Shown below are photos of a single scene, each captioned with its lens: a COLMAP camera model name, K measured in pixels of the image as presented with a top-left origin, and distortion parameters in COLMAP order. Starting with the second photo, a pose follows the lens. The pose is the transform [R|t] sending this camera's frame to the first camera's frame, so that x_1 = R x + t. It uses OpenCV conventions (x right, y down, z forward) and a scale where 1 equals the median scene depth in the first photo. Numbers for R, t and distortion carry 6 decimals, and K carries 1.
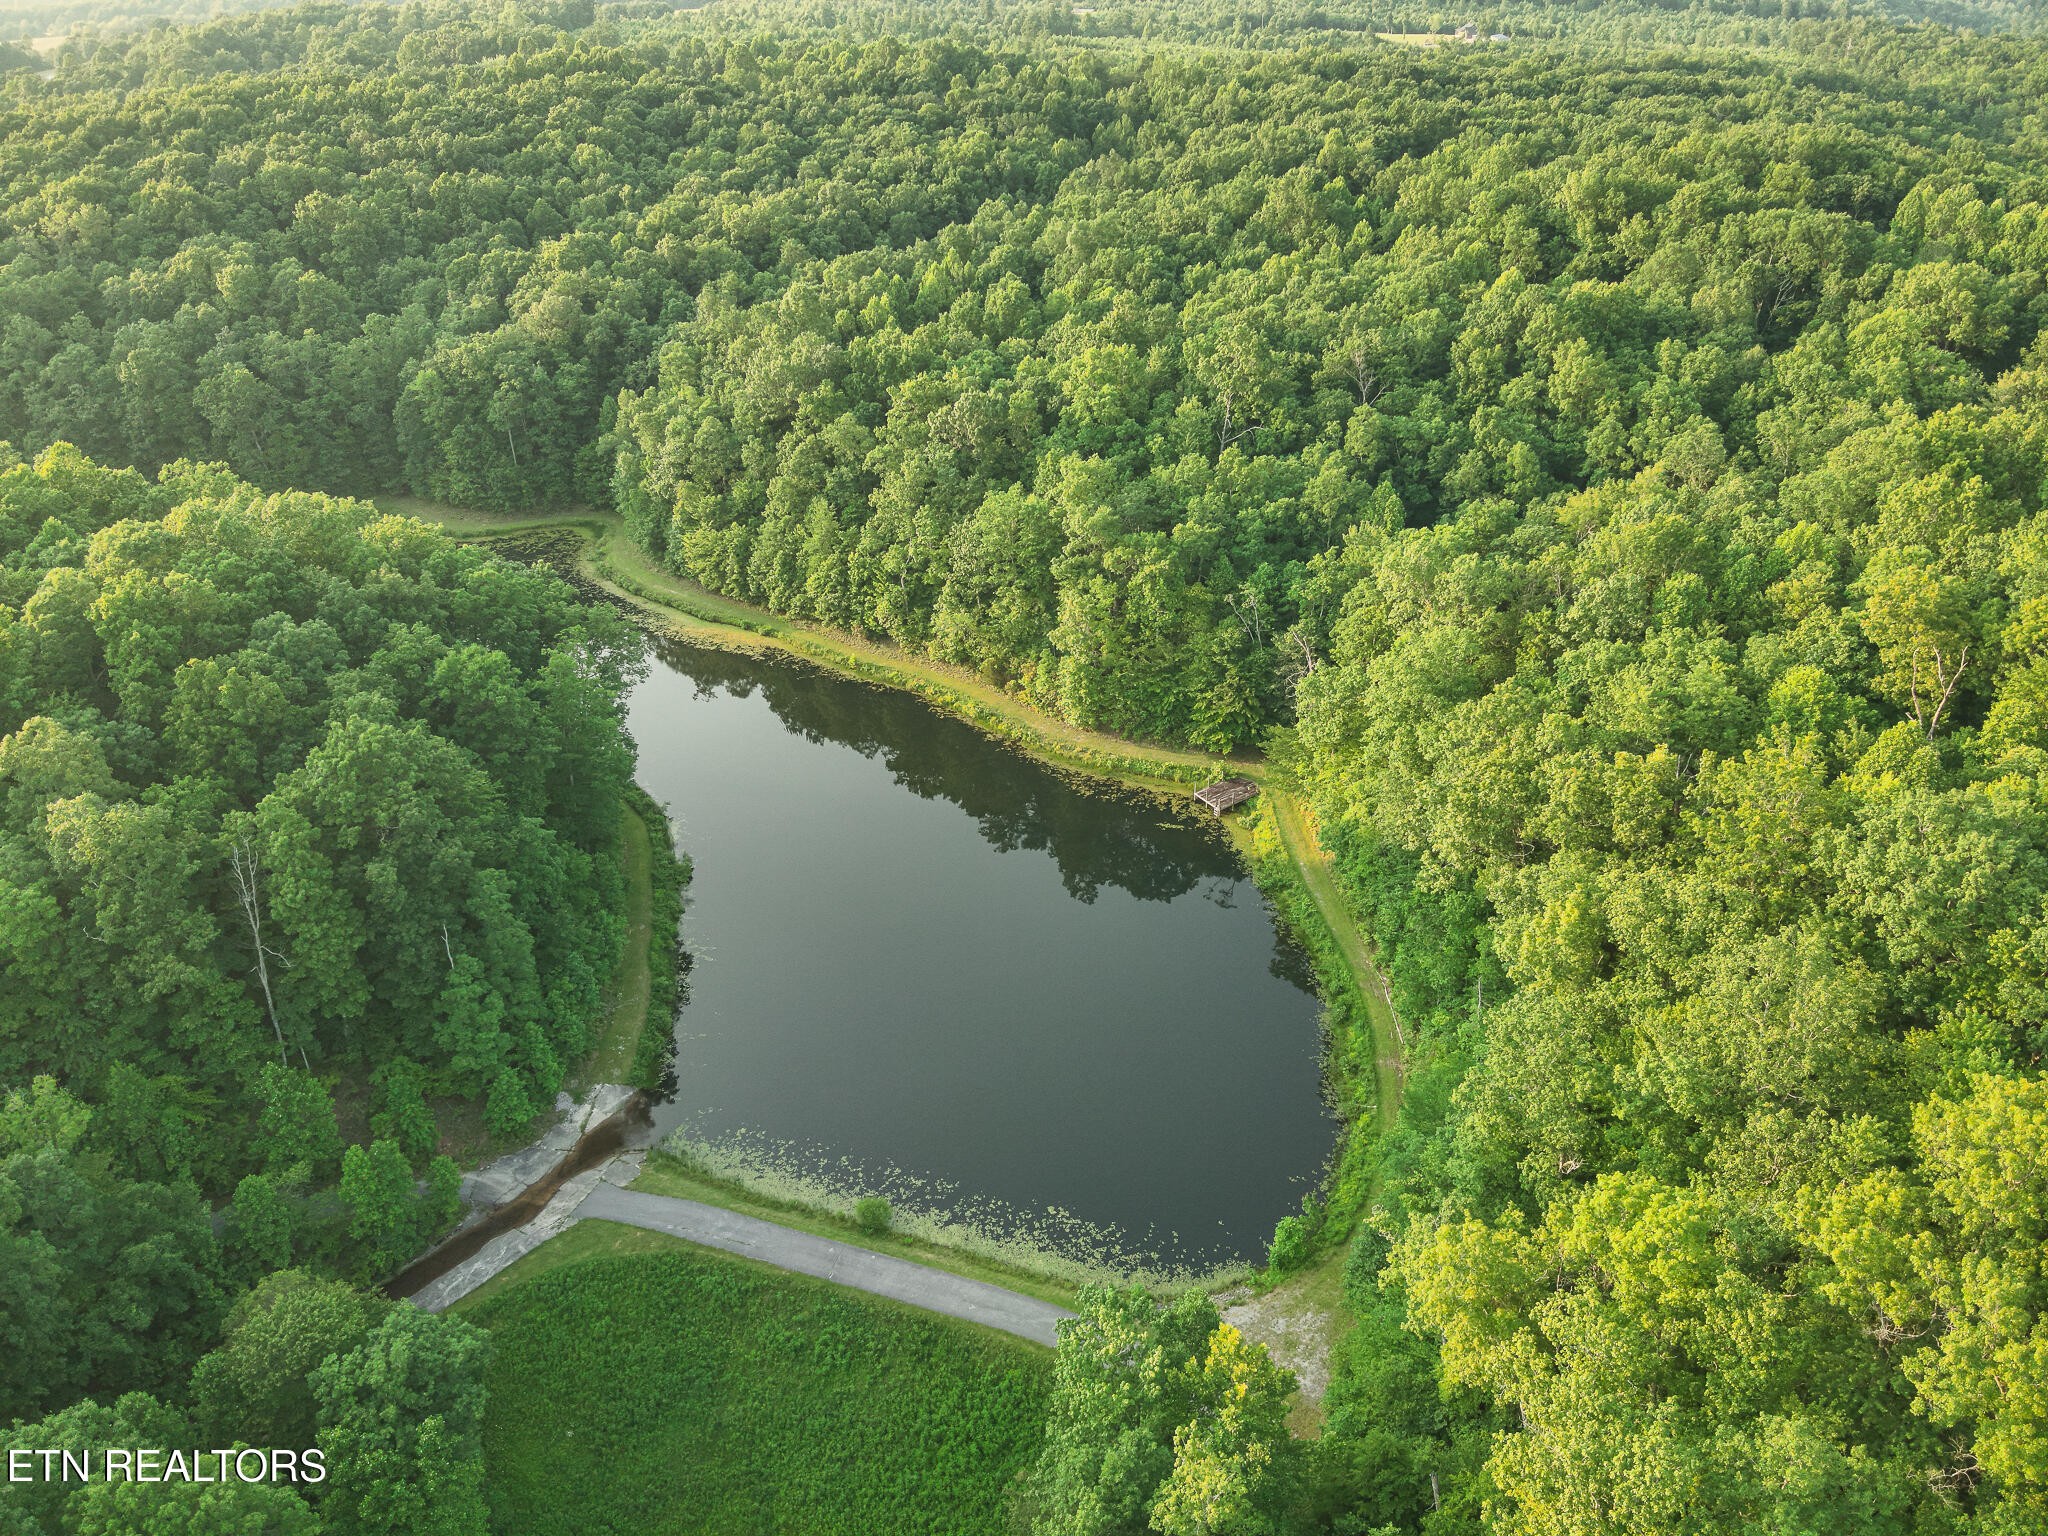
lens RADIAL K [[1475.0, 0, 1024.0], [0, 1475.0, 768.0], [0, 0, 1]] dist [0.092810, -0.172720]
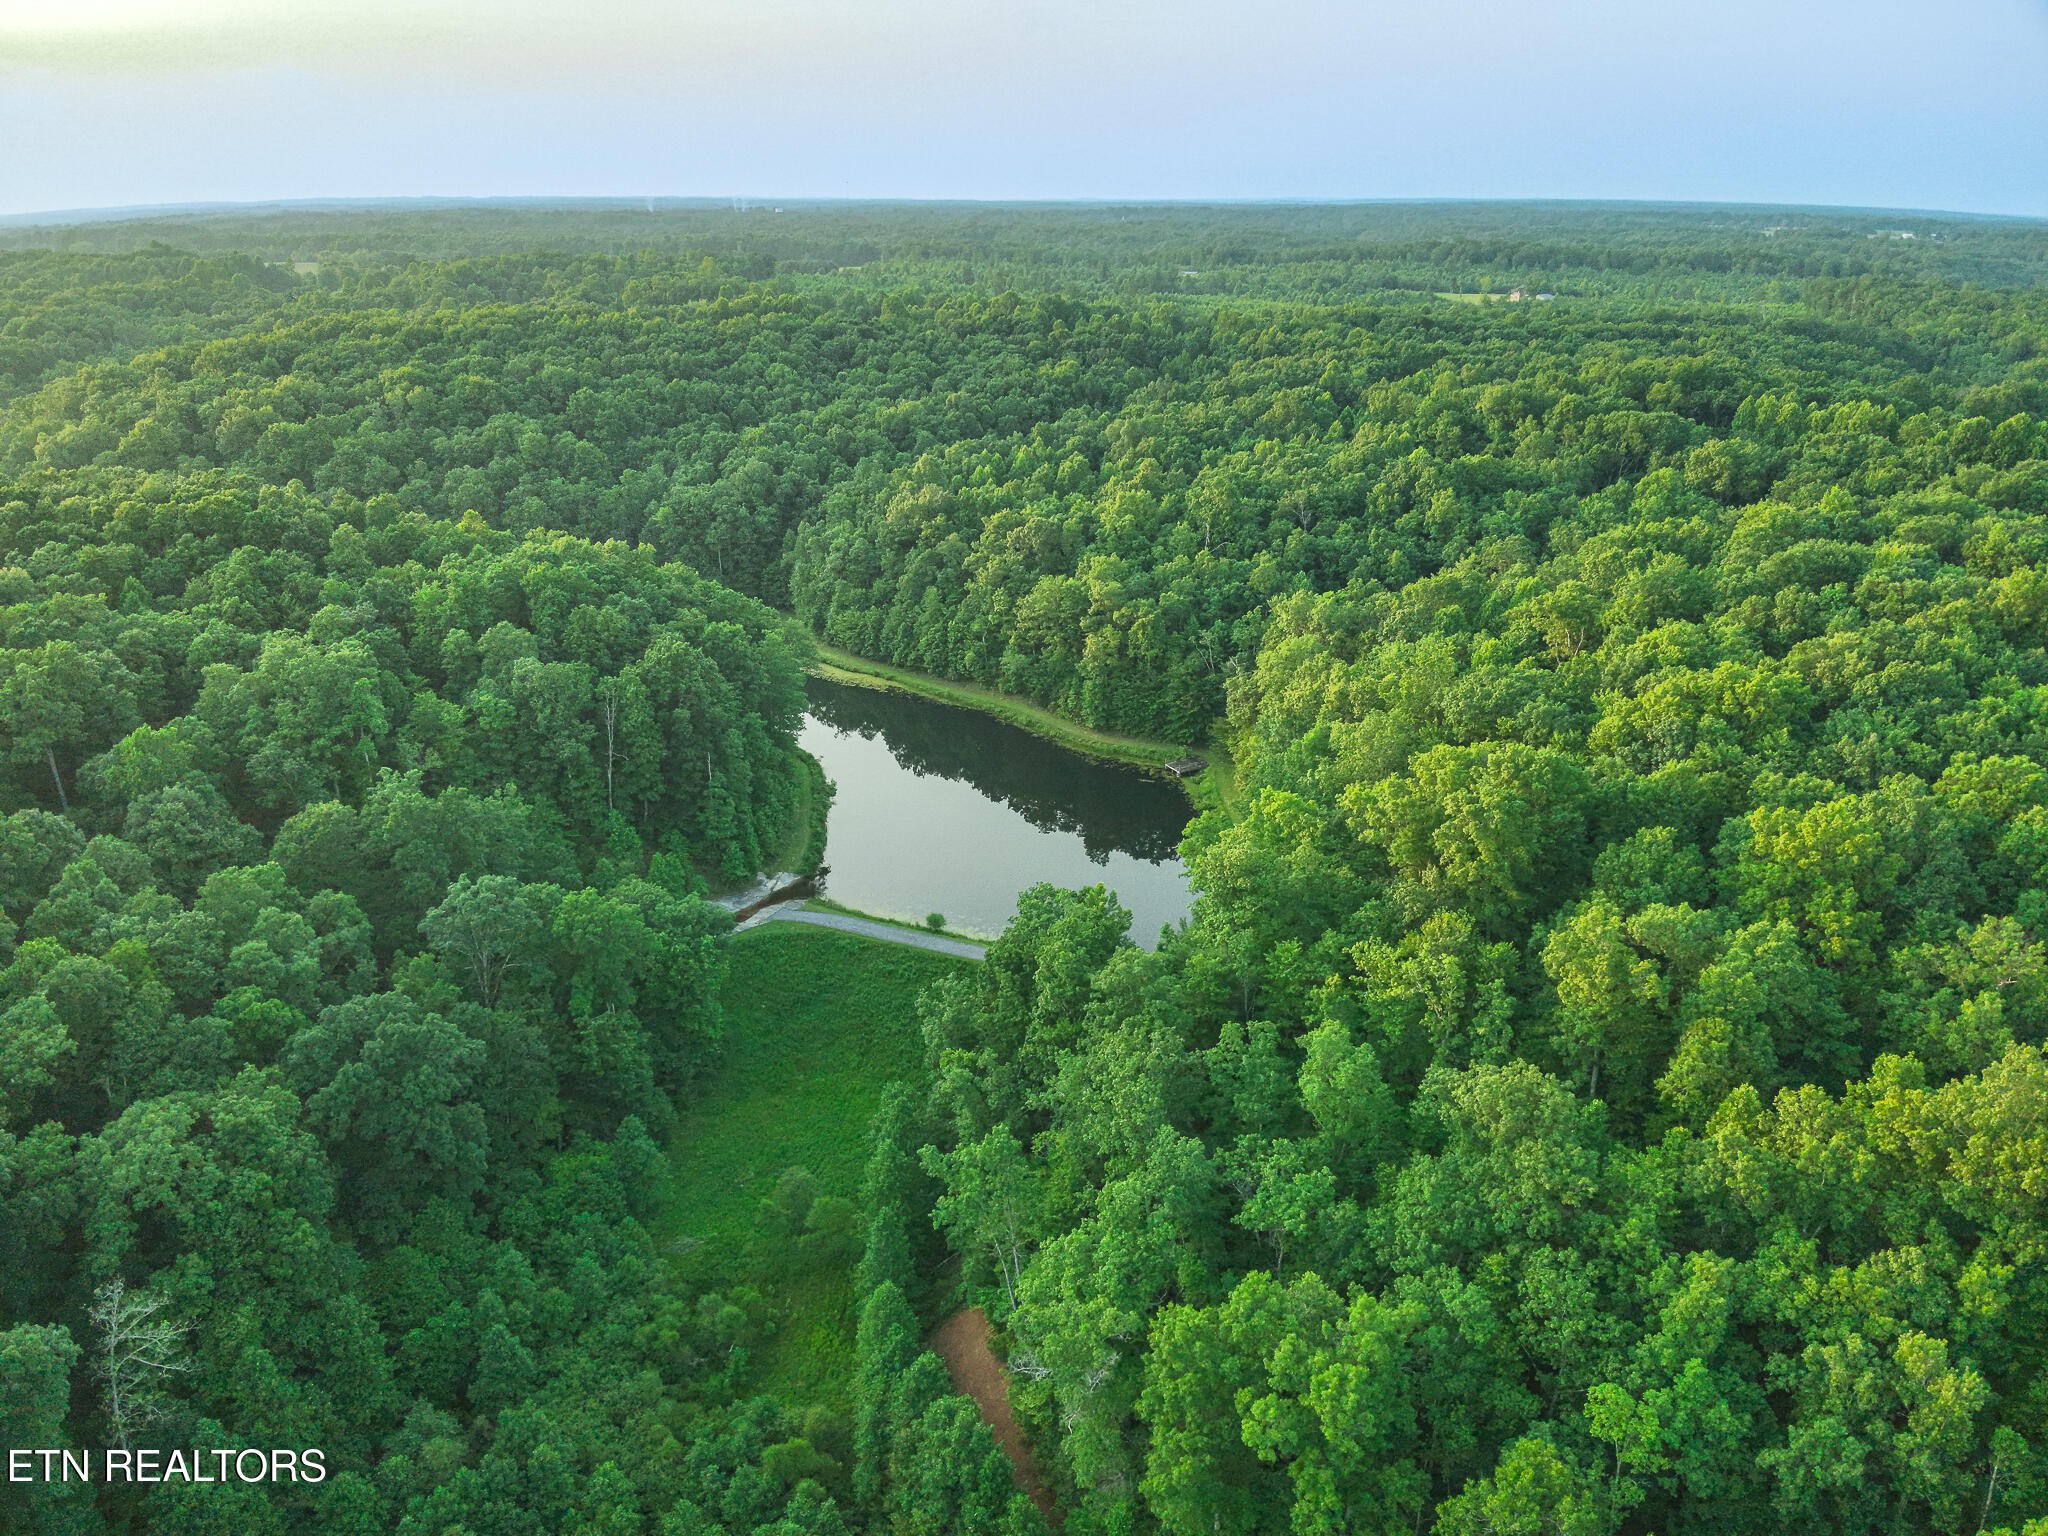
lens RADIAL K [[1463.7, 0, 1020.2], [0, 1463.7, 791.4], [0, 0, 1]] dist [0.167827, -0.309540]
pose [[0.996147, 0.040058, -0.078015, 0.061450], [-0.050057, 0.990150, -0.130755, 0.176873], [0.072008, 0.134157, 0.988340, -0.352013]]
